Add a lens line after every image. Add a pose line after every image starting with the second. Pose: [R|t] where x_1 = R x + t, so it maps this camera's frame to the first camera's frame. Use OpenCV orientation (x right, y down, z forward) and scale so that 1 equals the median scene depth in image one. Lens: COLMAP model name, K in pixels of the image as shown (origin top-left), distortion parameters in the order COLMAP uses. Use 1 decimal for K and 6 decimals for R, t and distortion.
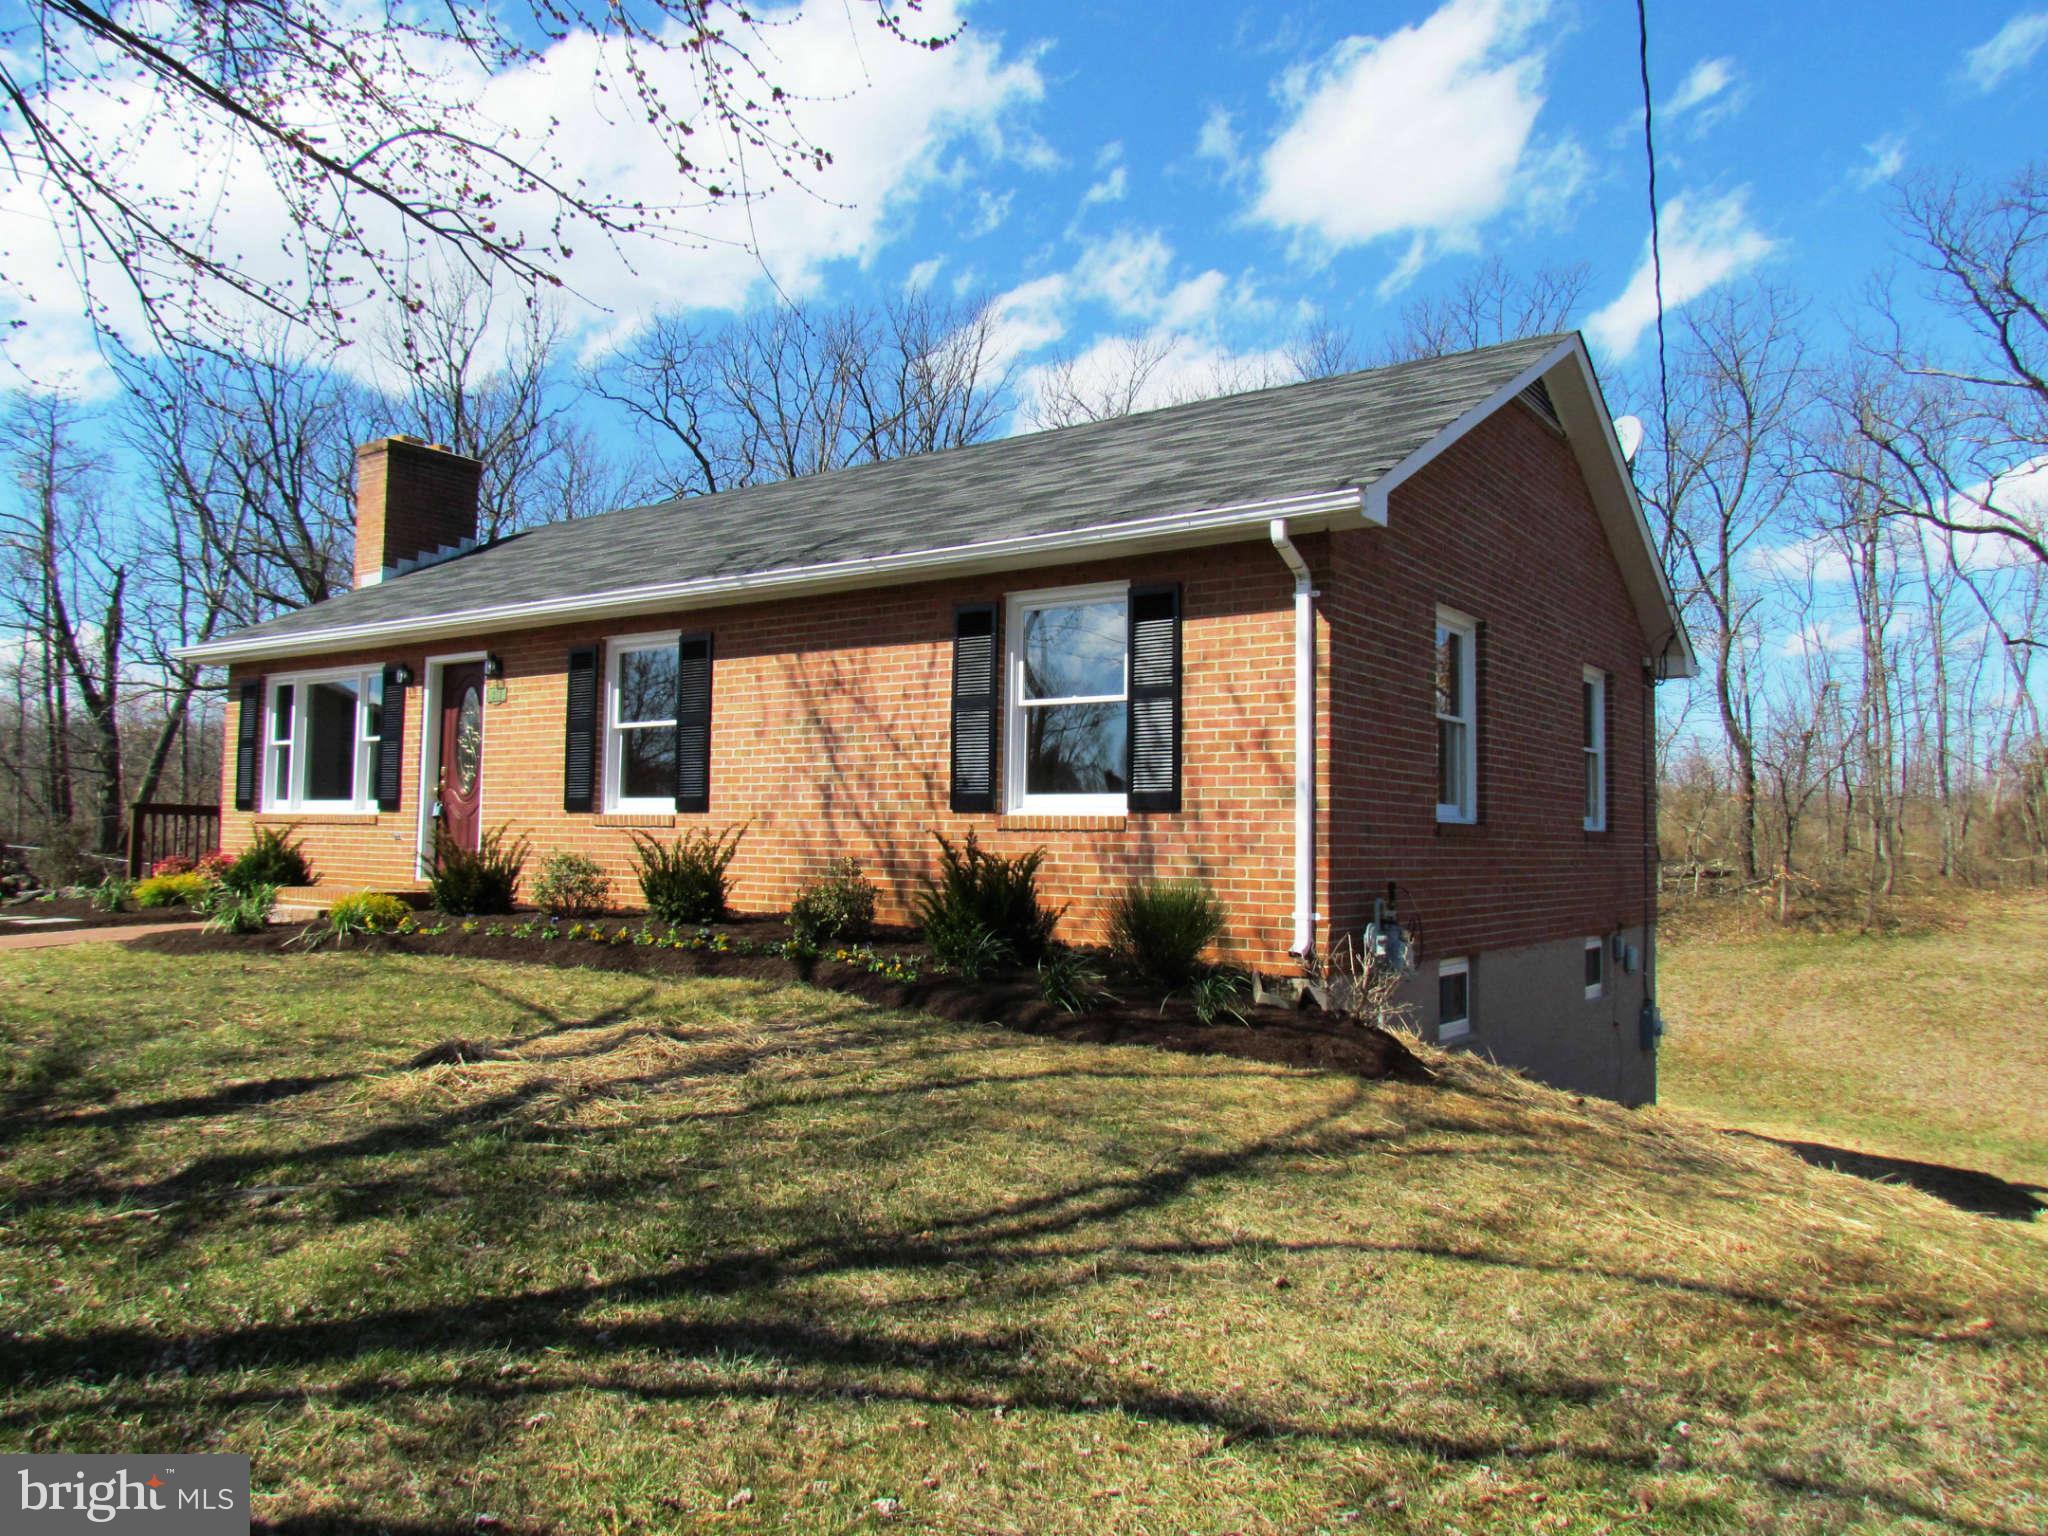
lens RADIAL K [[1459.6, 0, 1059.5], [0, 1459.6, 768.3], [0, 0, 1]] dist [-0.046293, 0.013099]
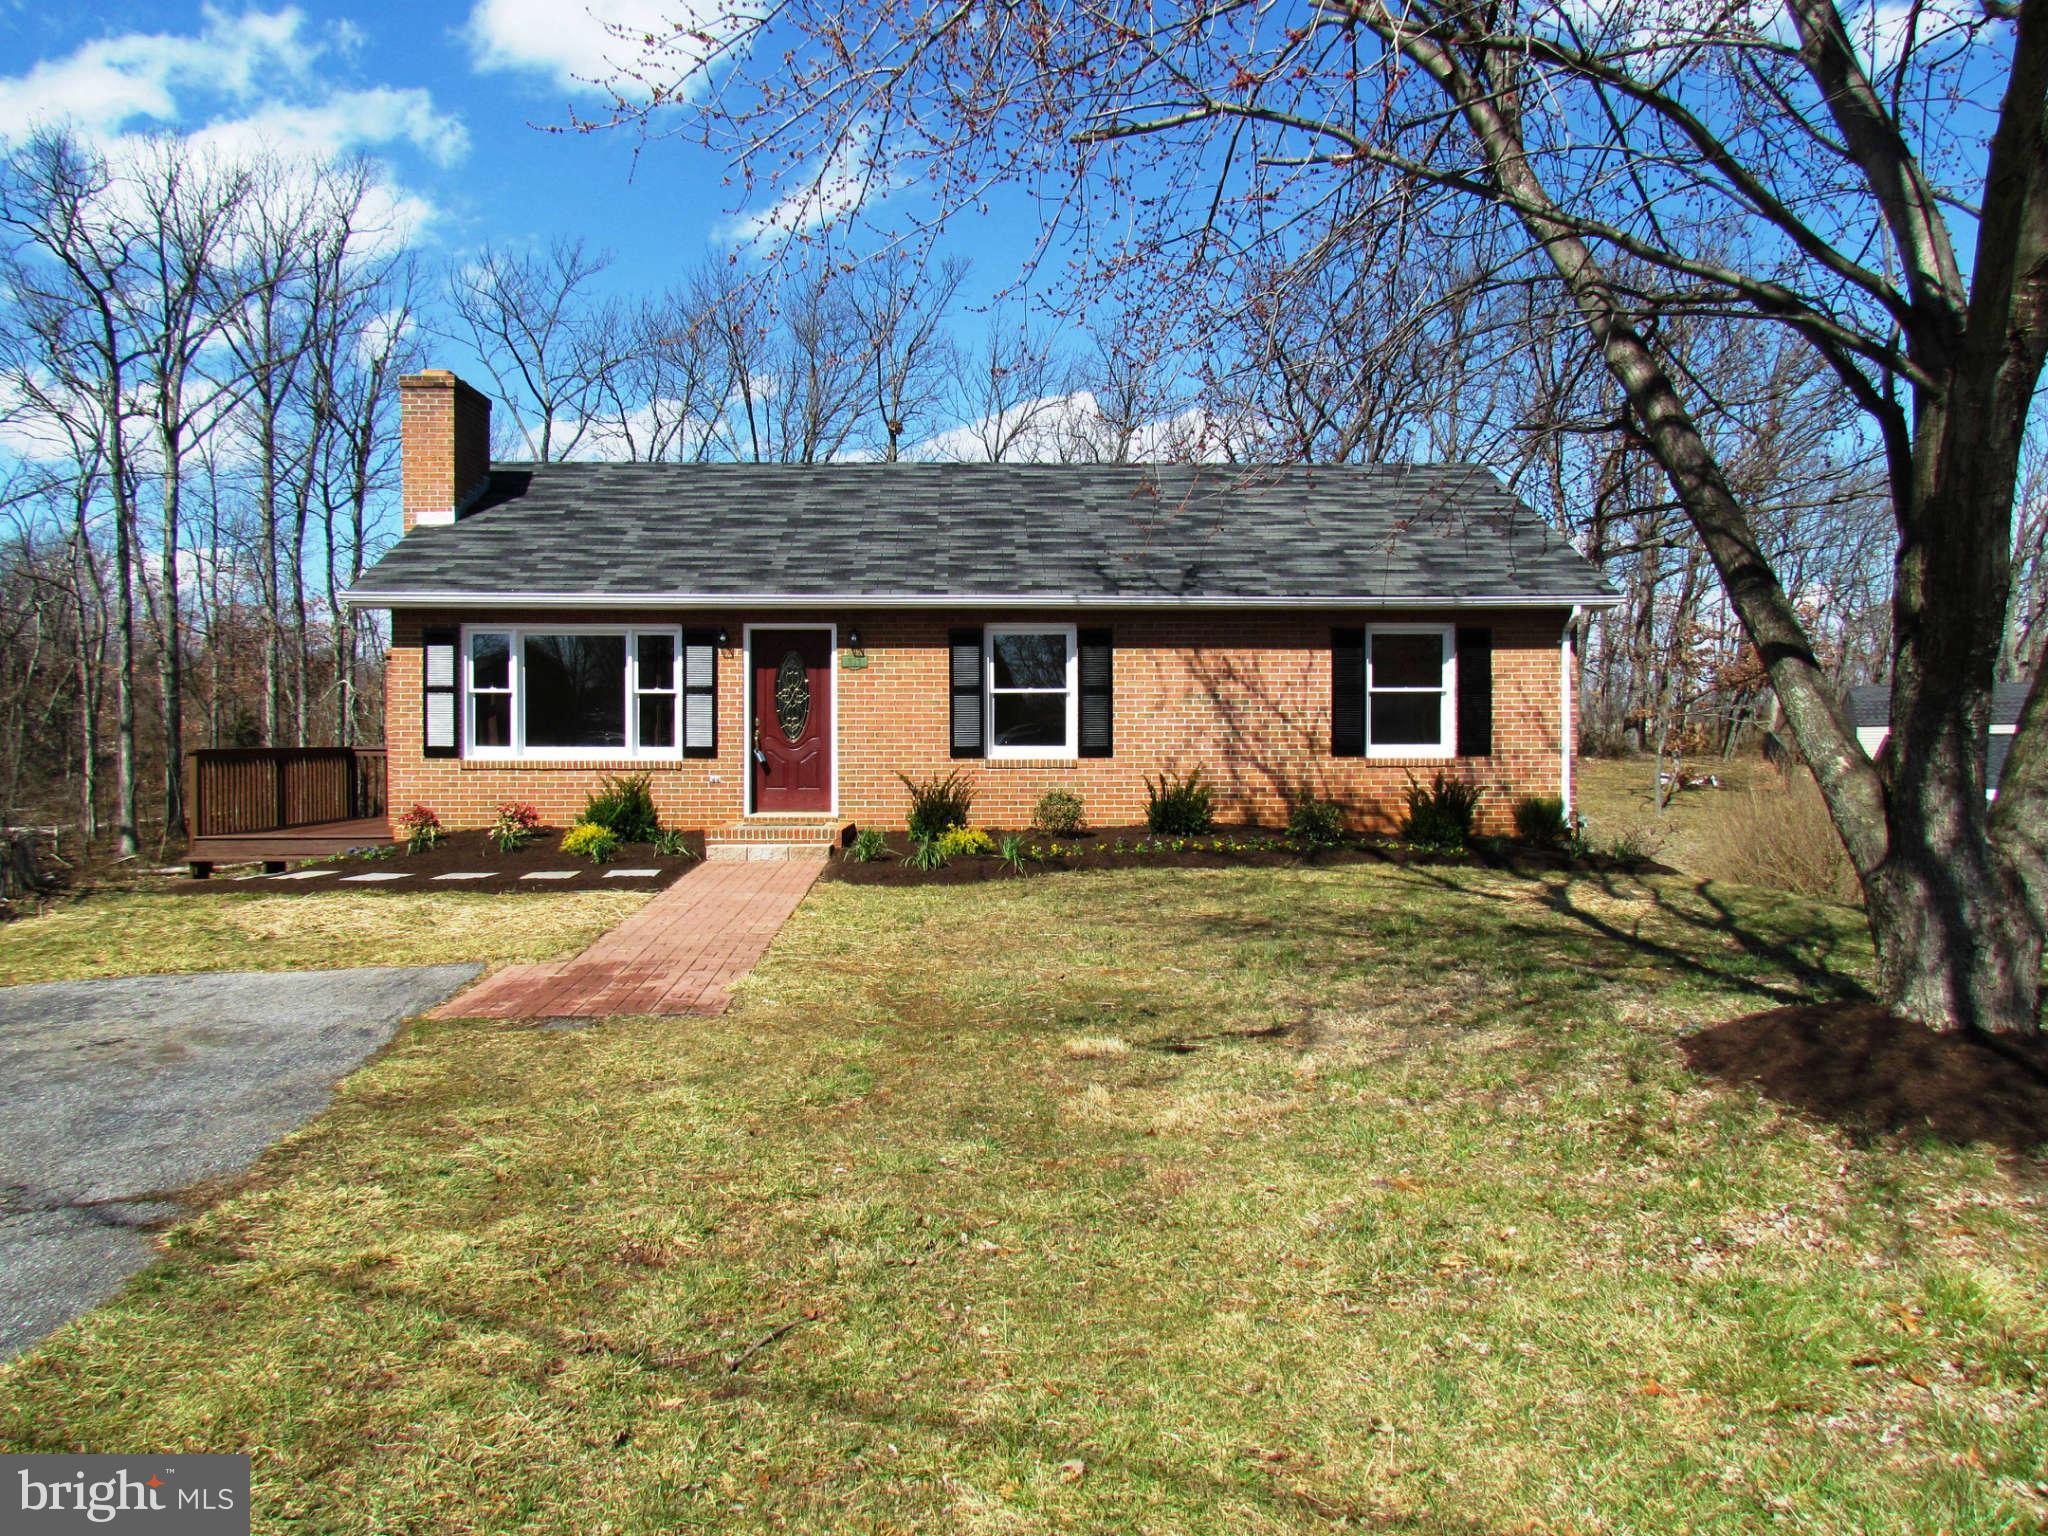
lens RADIAL K [[701.9, 0, 1024.0], [0, 701.9, 768.0], [0, 0, 1]] dist [0.005959, 0.000084]
pose [[0.802269, -0.013226, 0.596816, -0.748019], [-0.013848, 0.999073, 0.040756, 0.014316], [-0.596802, -0.040962, 0.801342, 0.533603]]
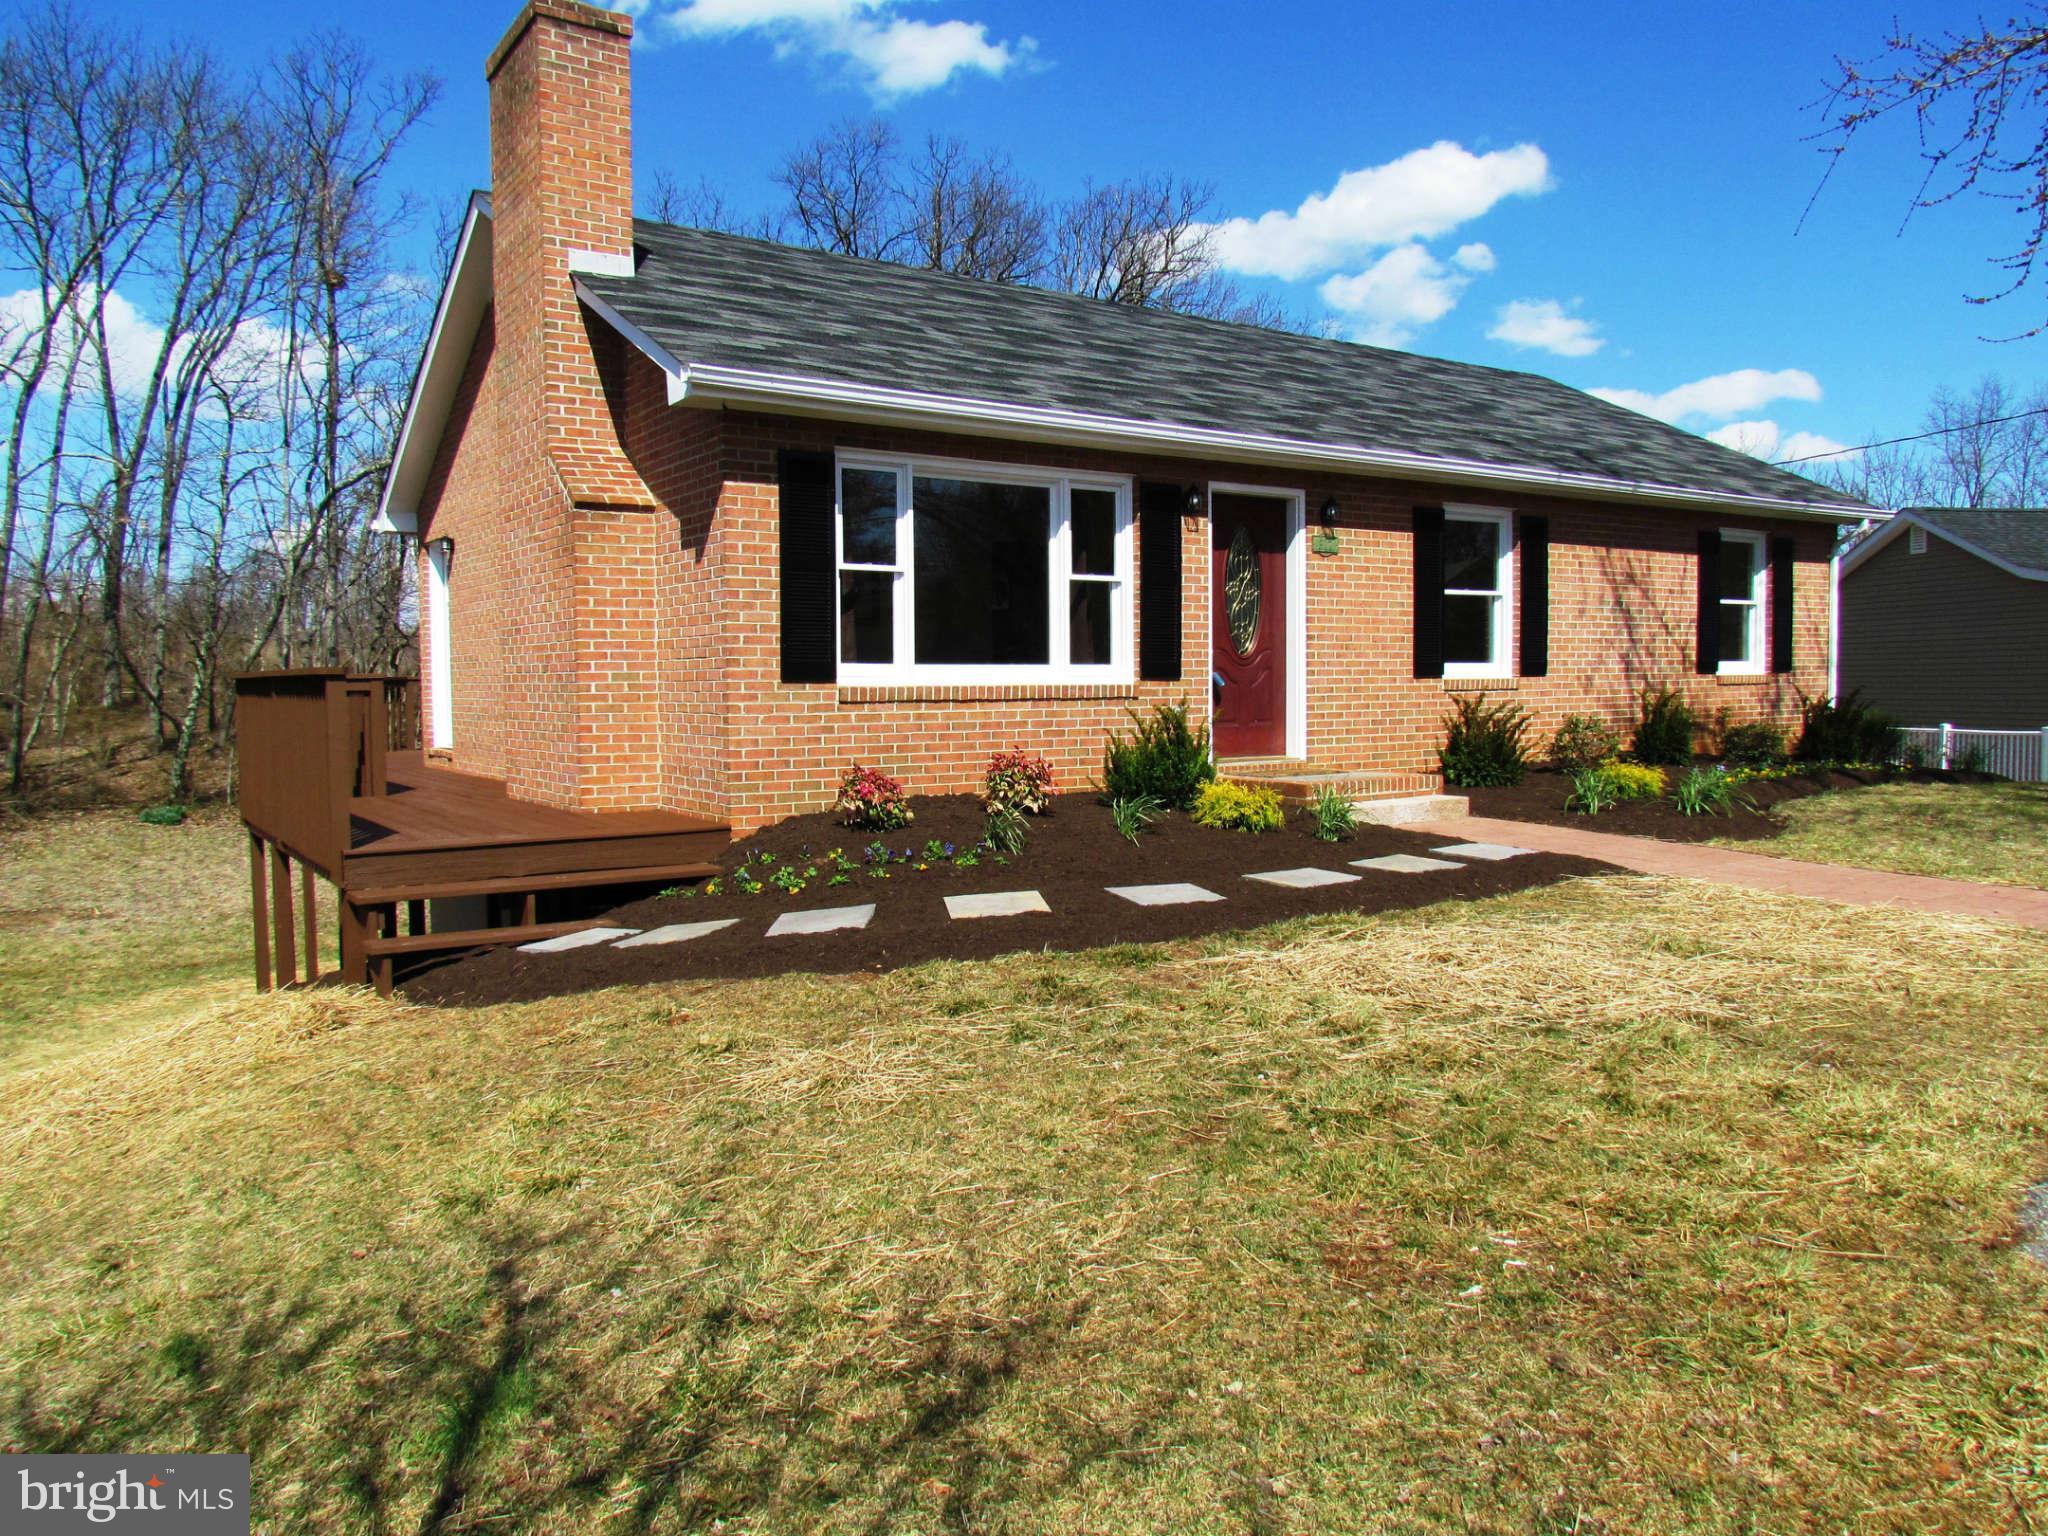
lens RADIAL K [[1333.5, 0, 1024.0], [0, 1333.5, 768.0], [0, 0, 1]] dist [-0.001184, -0.000155]
pose [[0.373477, -0.066068, 0.925284, -1.444438], [-0.014445, 0.996925, 0.077014, 0.028607], [-0.927527, -0.042129, 0.371374, 1.036563]]
